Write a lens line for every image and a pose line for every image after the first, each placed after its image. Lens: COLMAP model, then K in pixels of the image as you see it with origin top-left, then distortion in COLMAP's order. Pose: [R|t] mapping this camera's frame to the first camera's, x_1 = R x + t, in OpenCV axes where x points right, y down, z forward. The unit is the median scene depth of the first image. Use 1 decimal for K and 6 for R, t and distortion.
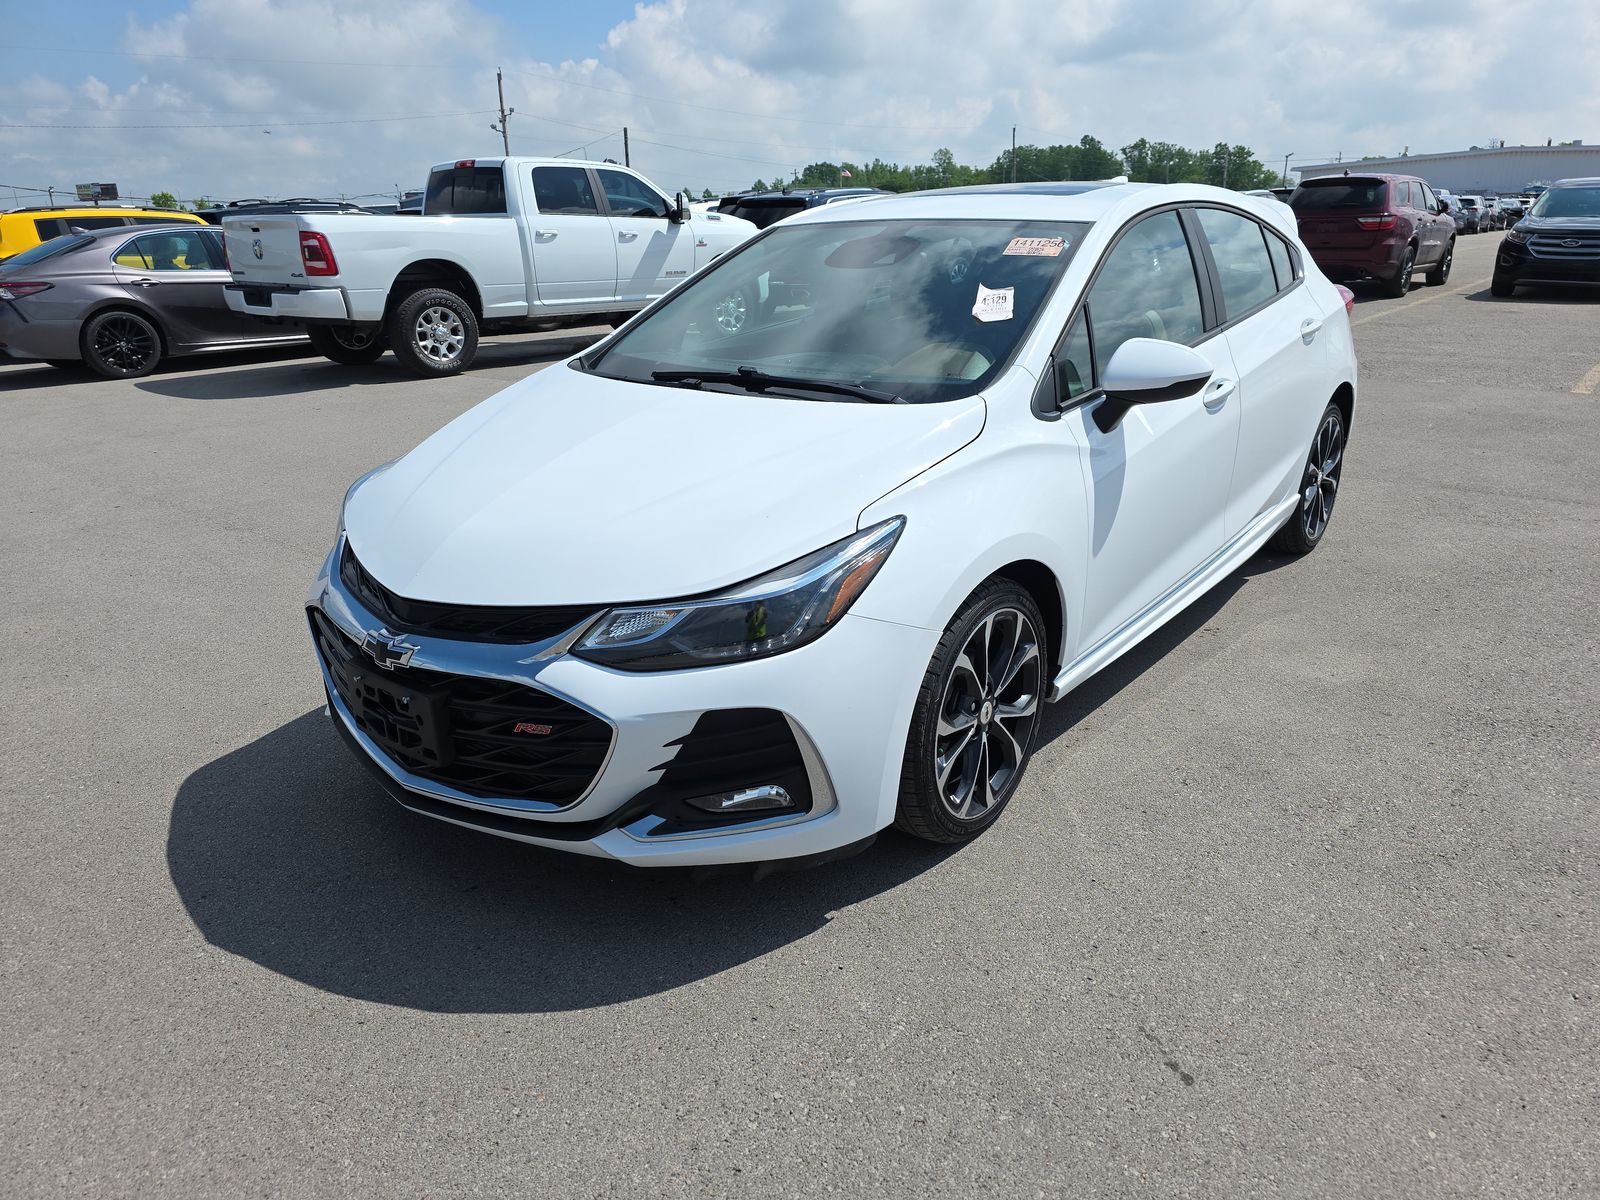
lens RADIAL K [[1296.2, 0, 798.9], [0, 1296.2, 598.1], [0, 0, 1]] dist [0.072930, -0.094330]
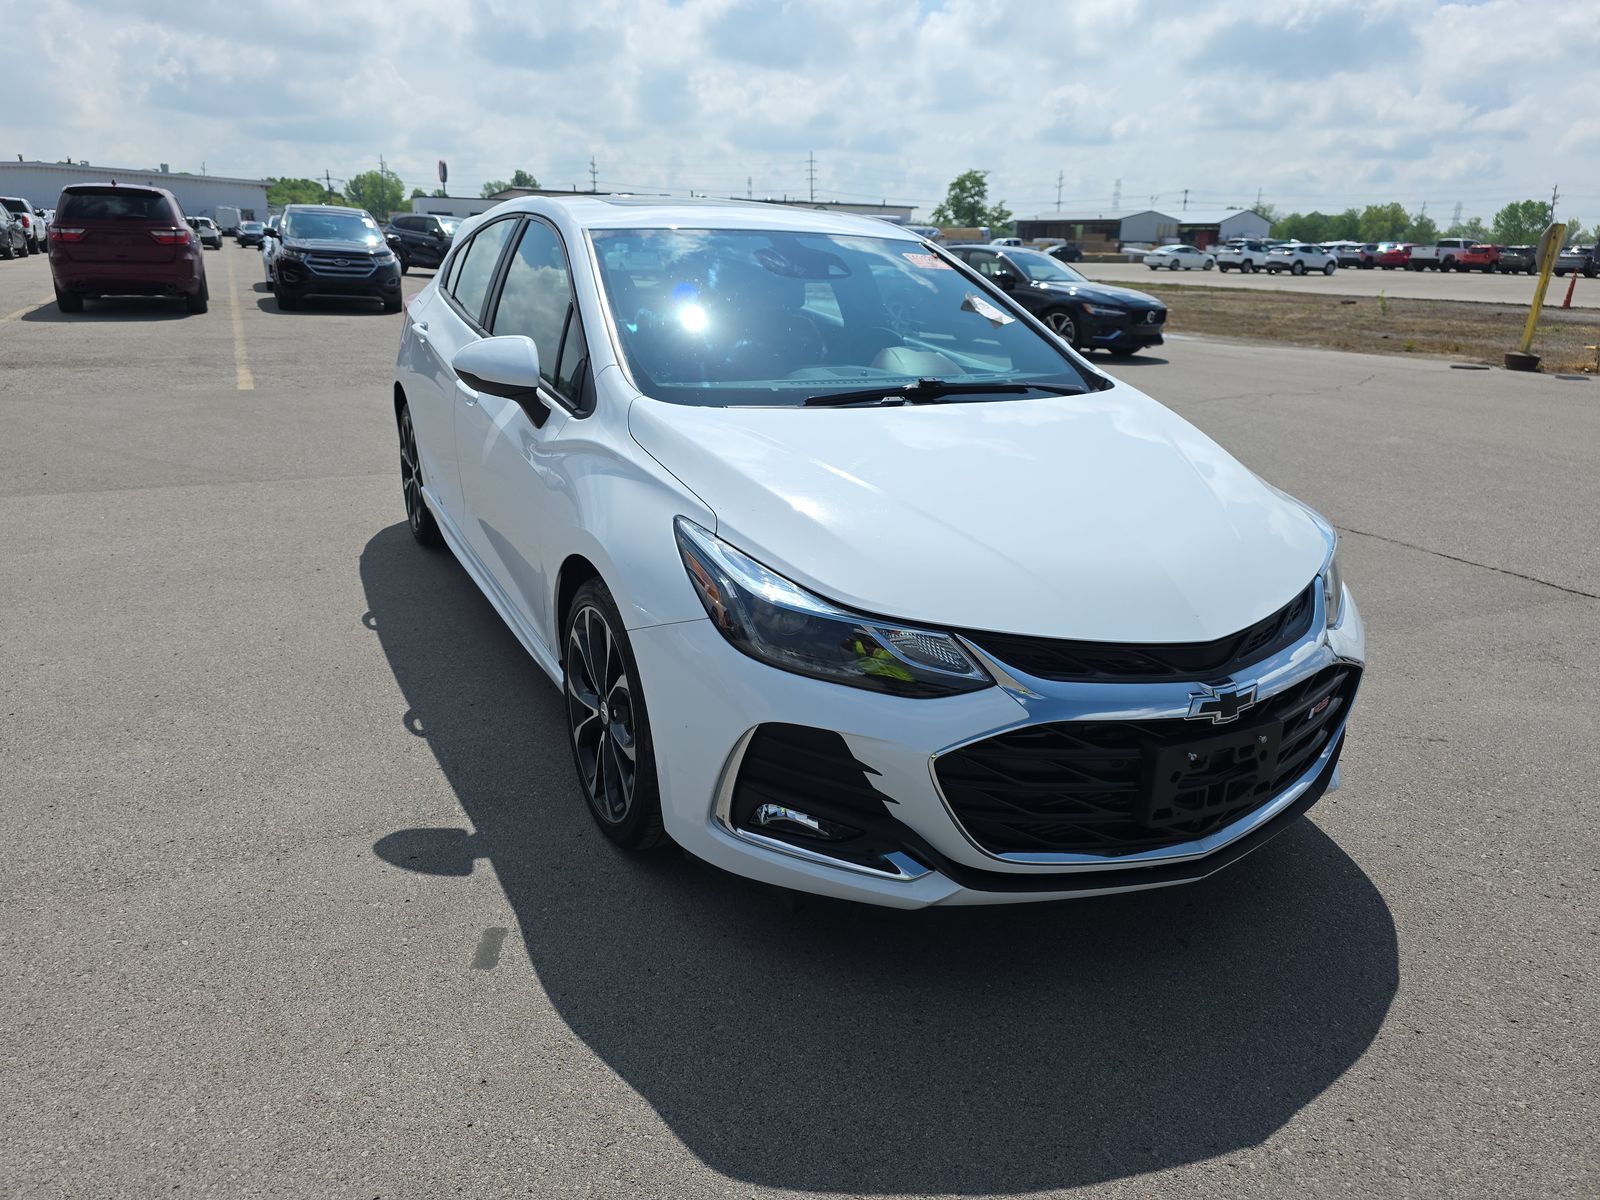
lens RADIAL K [[1253.0, 0, 800.0], [0, 1253.0, 600.0], [0, 0, 1]] dist [0.042232, -0.056715]
pose [[0.249491, -0.234136, 0.939646, -0.259468], [0.237500, 0.955490, 0.175024, -0.054328], [-0.938801, 0.179499, 0.293993, 0.222783]]
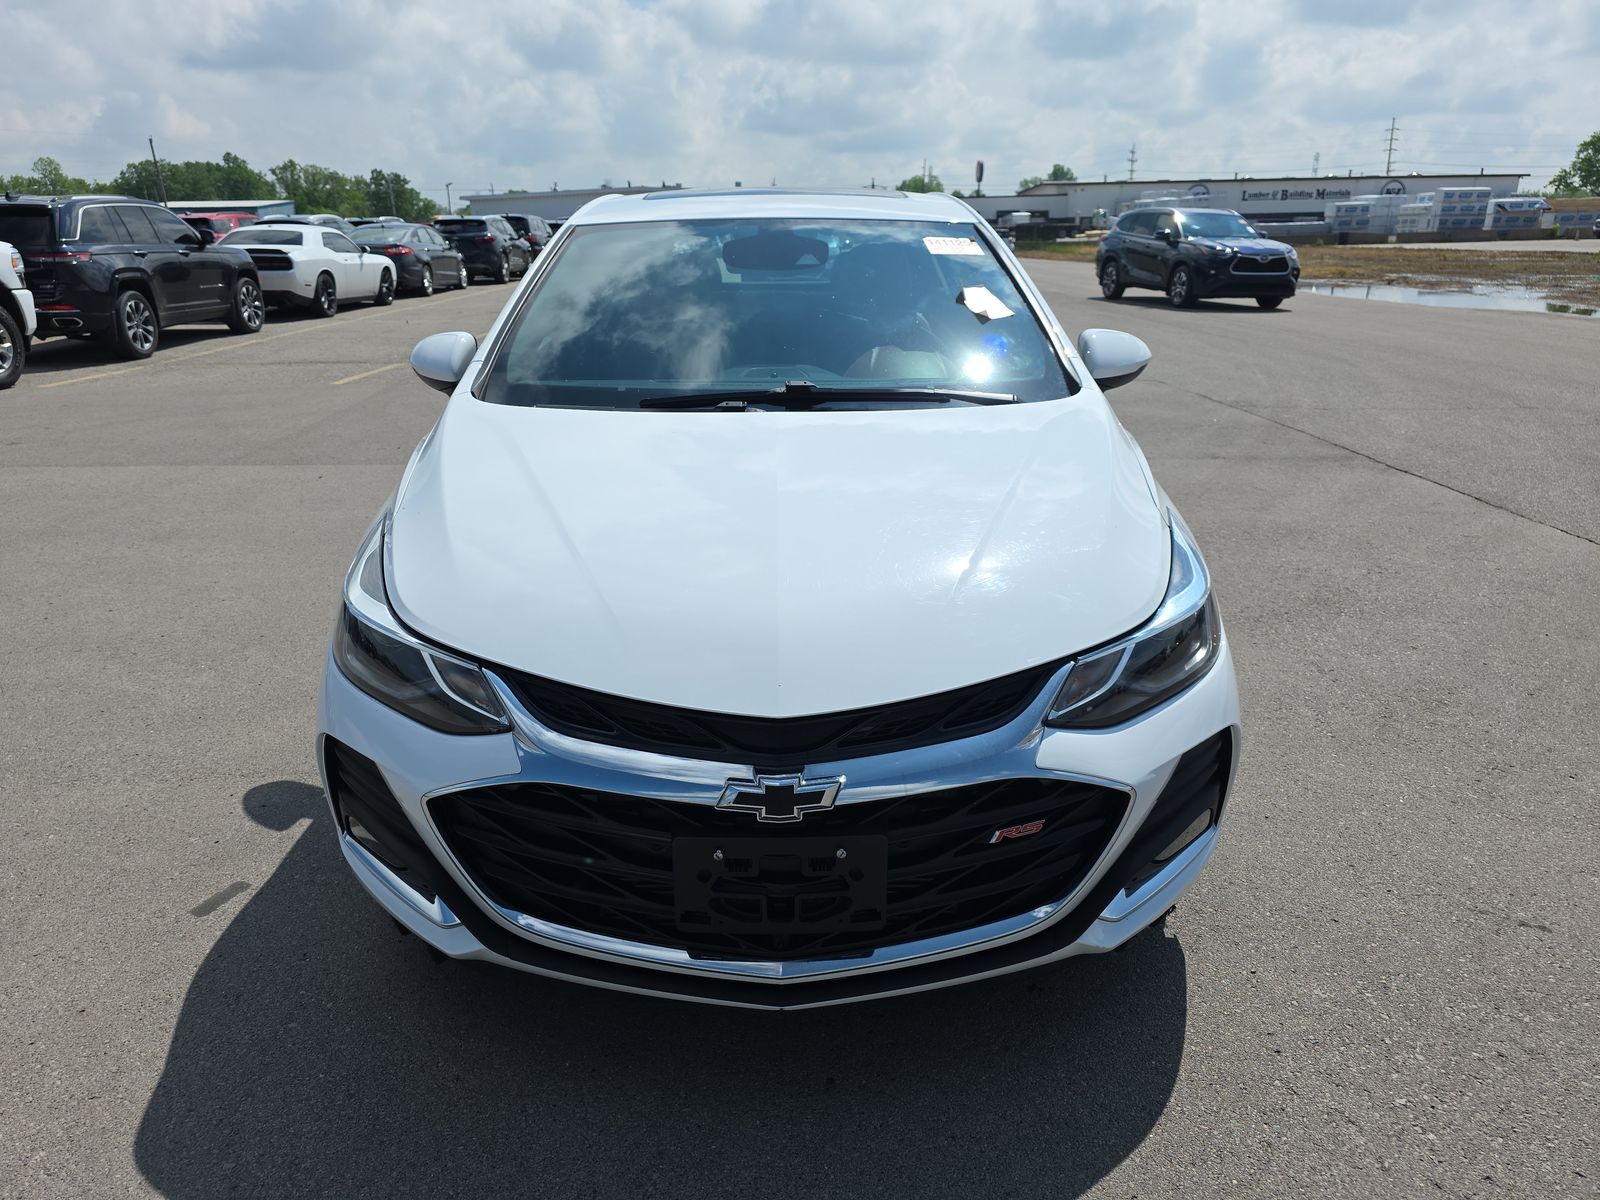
lens RADIAL K [[1253.0, 0, 800.0], [0, 1253.0, 600.0], [0, 0, 1]] dist [0.042232, -0.056715]
pose [[0.709624, -0.181800, 0.680722, -0.164083], [0.191607, 0.979521, 0.061857, -0.022788], [-0.678027, 0.086536, 0.729925, 0.107083]]
